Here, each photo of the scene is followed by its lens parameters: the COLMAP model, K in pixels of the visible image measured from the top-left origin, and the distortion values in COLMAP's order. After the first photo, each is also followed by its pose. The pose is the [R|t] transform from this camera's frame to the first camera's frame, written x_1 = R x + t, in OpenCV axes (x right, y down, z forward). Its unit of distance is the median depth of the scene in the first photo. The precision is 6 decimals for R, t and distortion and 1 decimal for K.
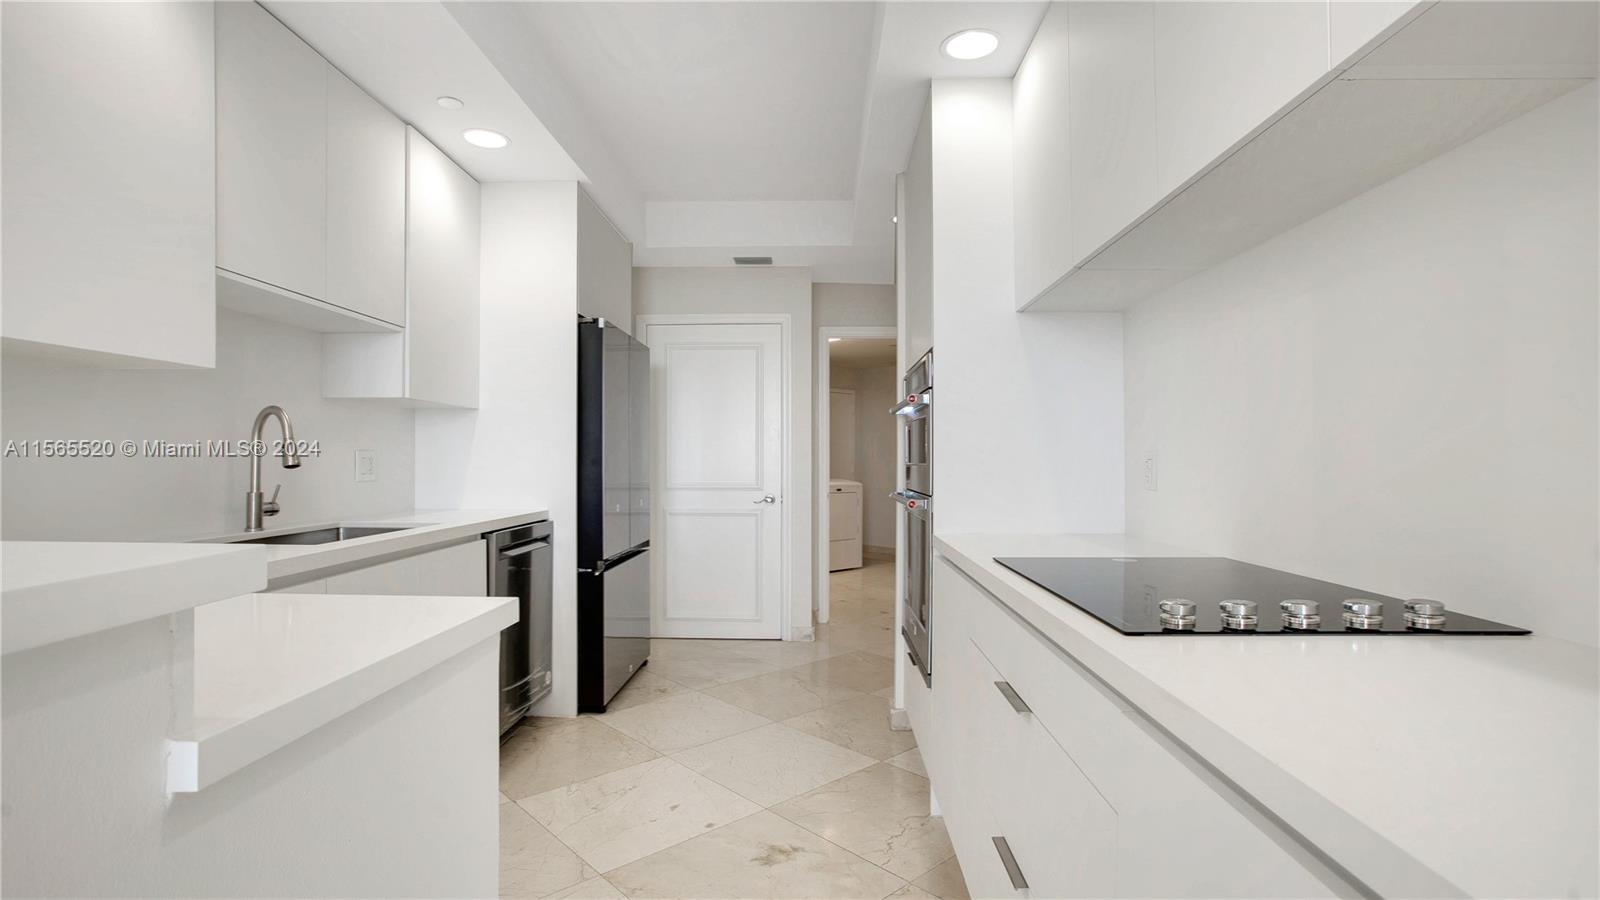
lens RADIAL K [[767.3, 0, 795.9], [0, 767.3, 457.3], [0, 0, 1]] dist [-0.049992, 0.016203]
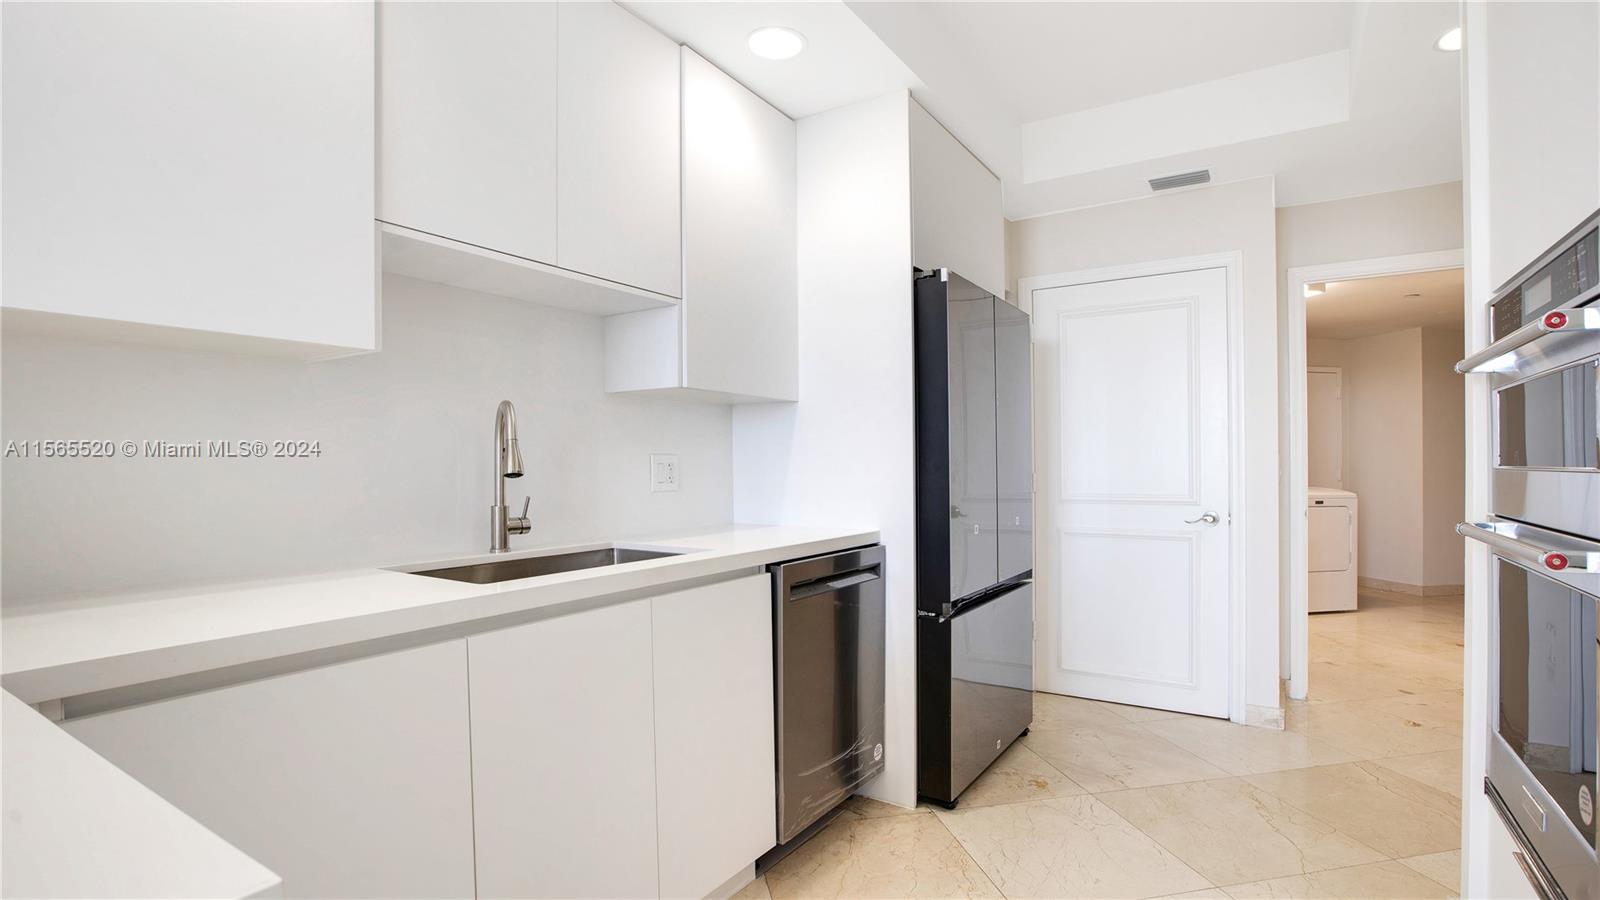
lens RADIAL K [[767.3, 0, 796.9], [0, 767.3, 463.7], [0, 0, 1]] dist [-0.049992, 0.016203]
pose [[0.856076, -0.006917, -0.516804, -0.000598], [0.008536, 0.999963, 0.000756, 0.001217], [0.516780, -0.005058, 0.856103, 0.306816]]
